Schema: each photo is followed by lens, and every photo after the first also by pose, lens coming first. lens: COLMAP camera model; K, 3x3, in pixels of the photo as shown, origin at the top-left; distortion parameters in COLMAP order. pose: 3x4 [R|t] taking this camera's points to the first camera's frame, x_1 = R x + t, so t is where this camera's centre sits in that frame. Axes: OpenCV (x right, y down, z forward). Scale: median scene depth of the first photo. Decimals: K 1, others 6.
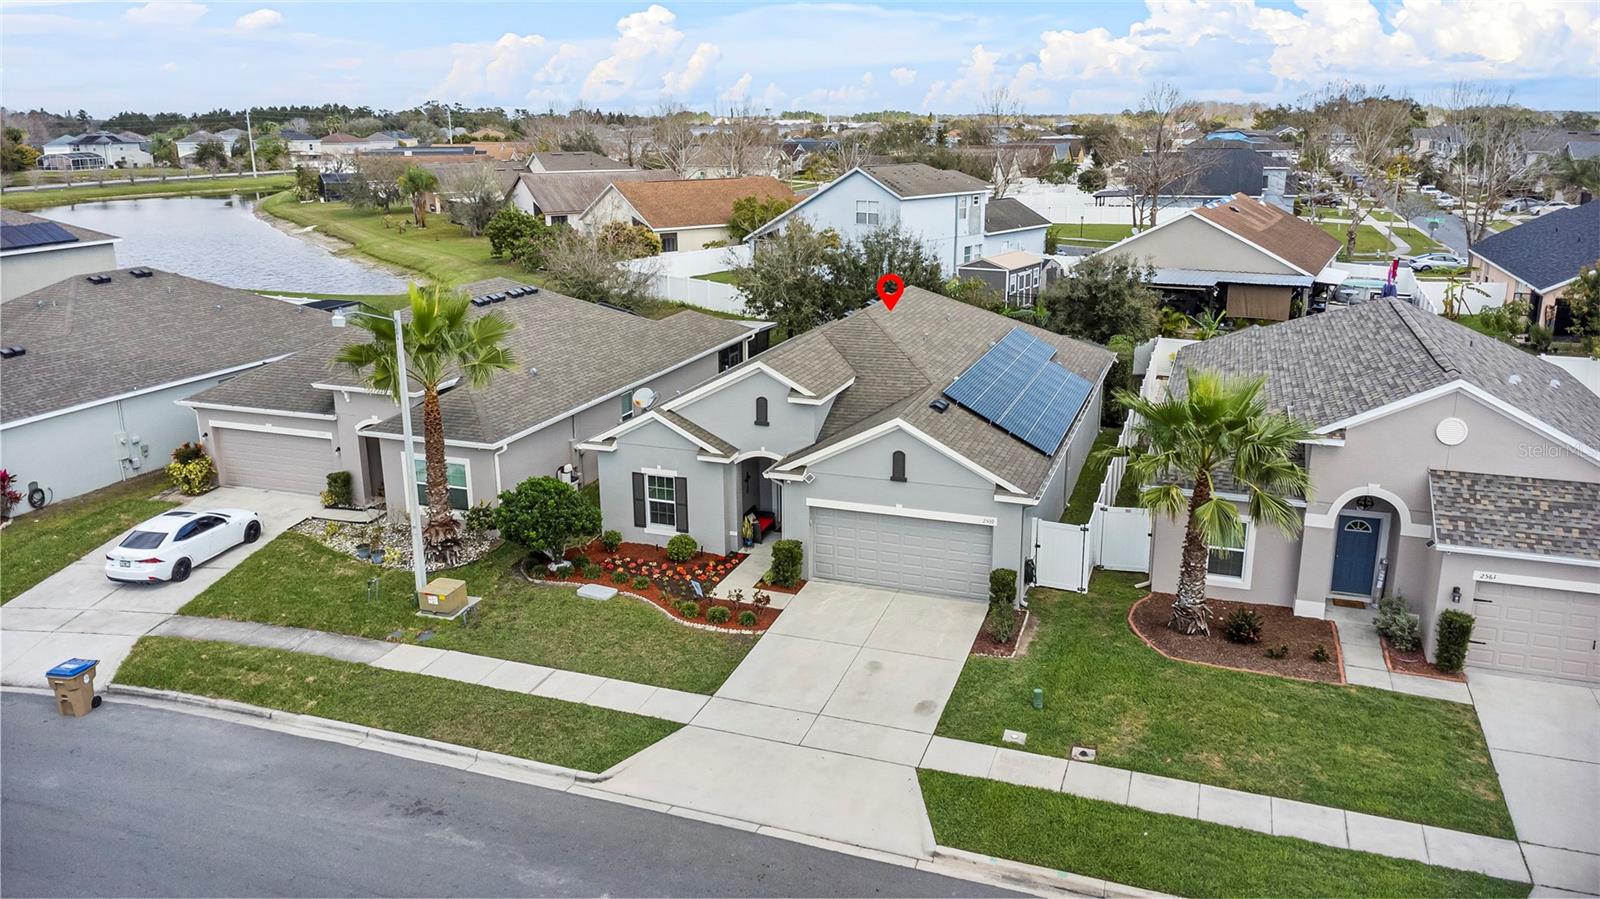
lens RADIAL K [[1145.2, 0, 800.0], [0, 1145.2, 449.5], [0, 0, 1]] dist [0.039249, -0.041266]
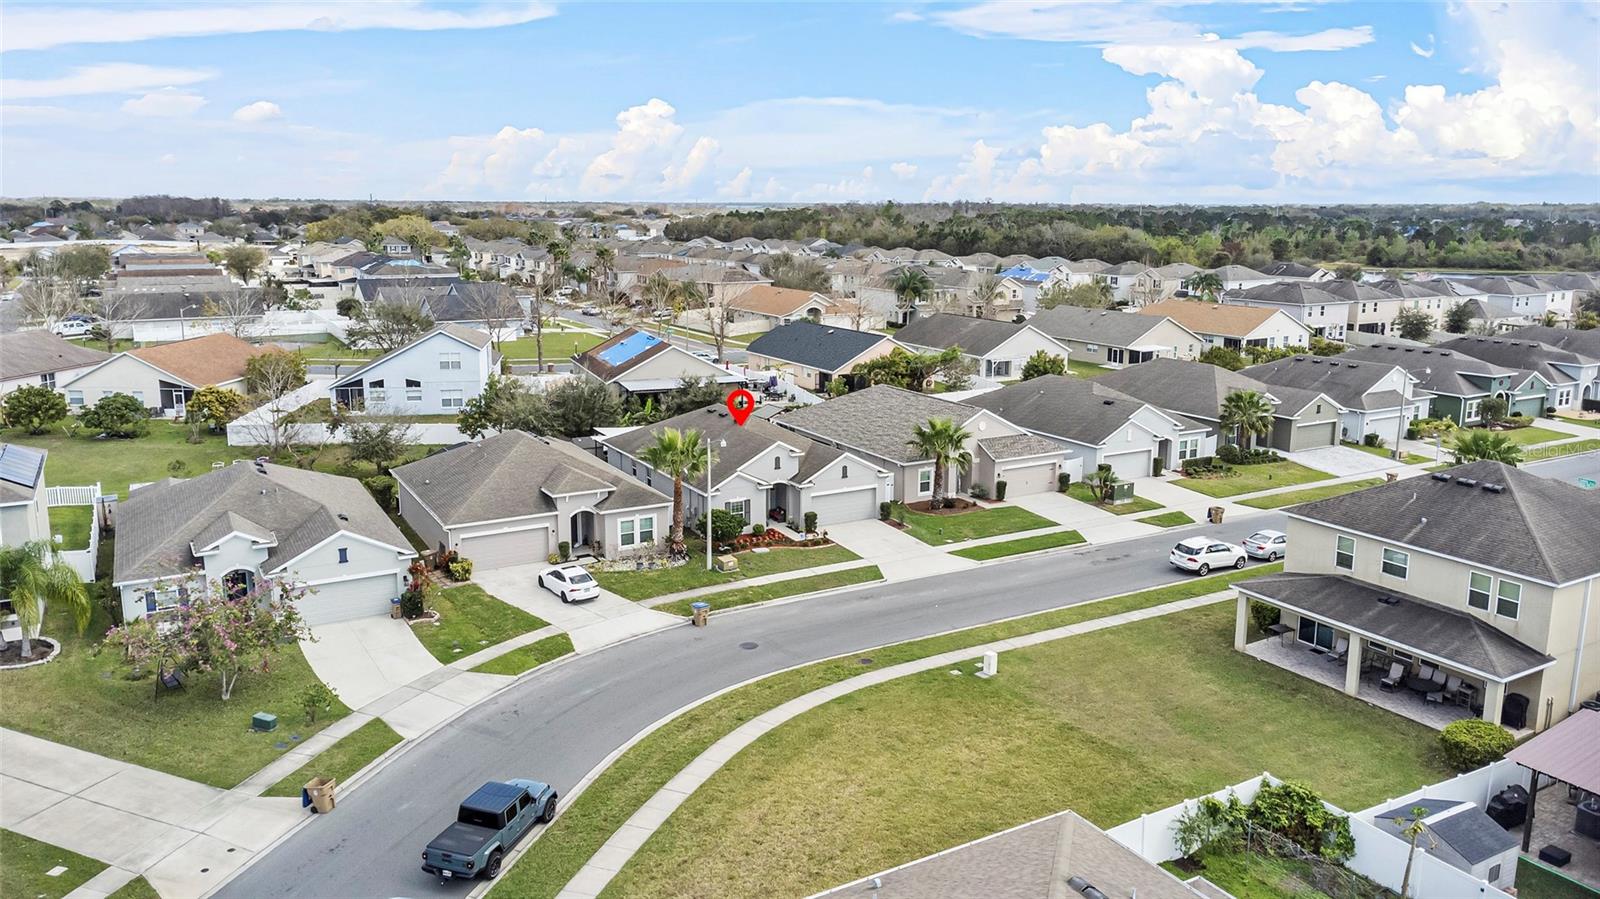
lens RADIAL K [[1151.9, 0, 800.0], [0, 1151.9, 449.5], [0, 0, 1]] dist [0.023350, -0.001806]
pose [[0.649992, -0.151669, 0.744652, -1.980845], [0.203120, 0.978905, 0.022082, -0.116686], [-0.732293, 0.136900, 0.667087, -0.671123]]
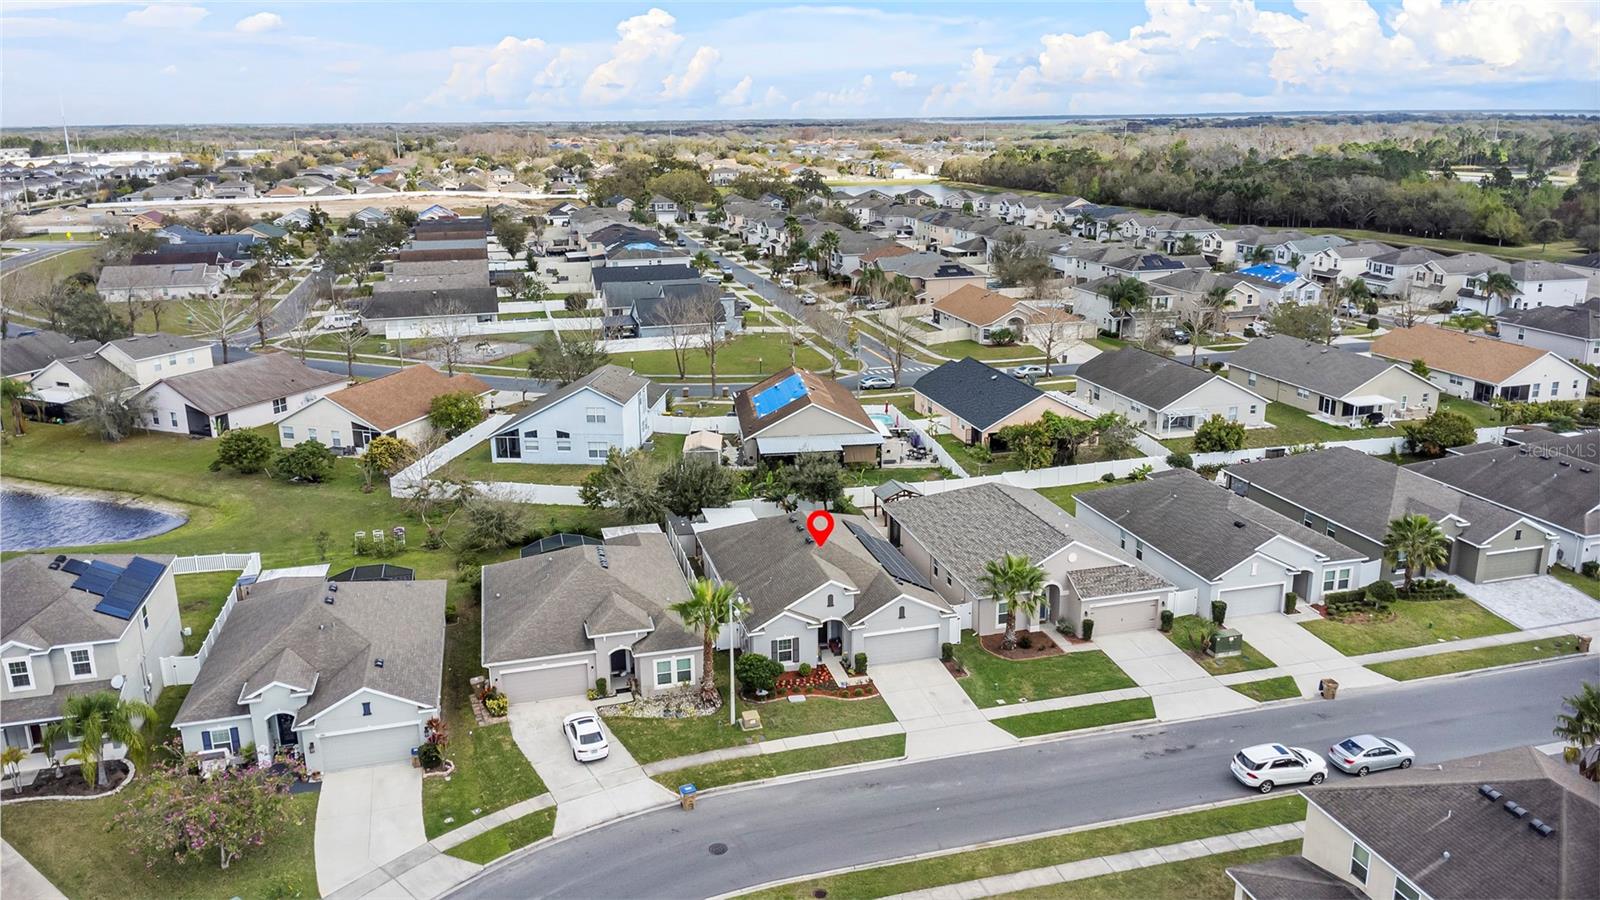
lens RADIAL K [[1145.2, 0, 800.0], [0, 1145.2, 450.0], [0, 0, 1]] dist [0.039249, -0.041266]
pose [[0.819684, -0.162788, 0.549197, -1.456238], [0.165070, 0.985224, 0.045662, -0.500725], [-0.548516, 0.053228, 0.834444, -0.987946]]
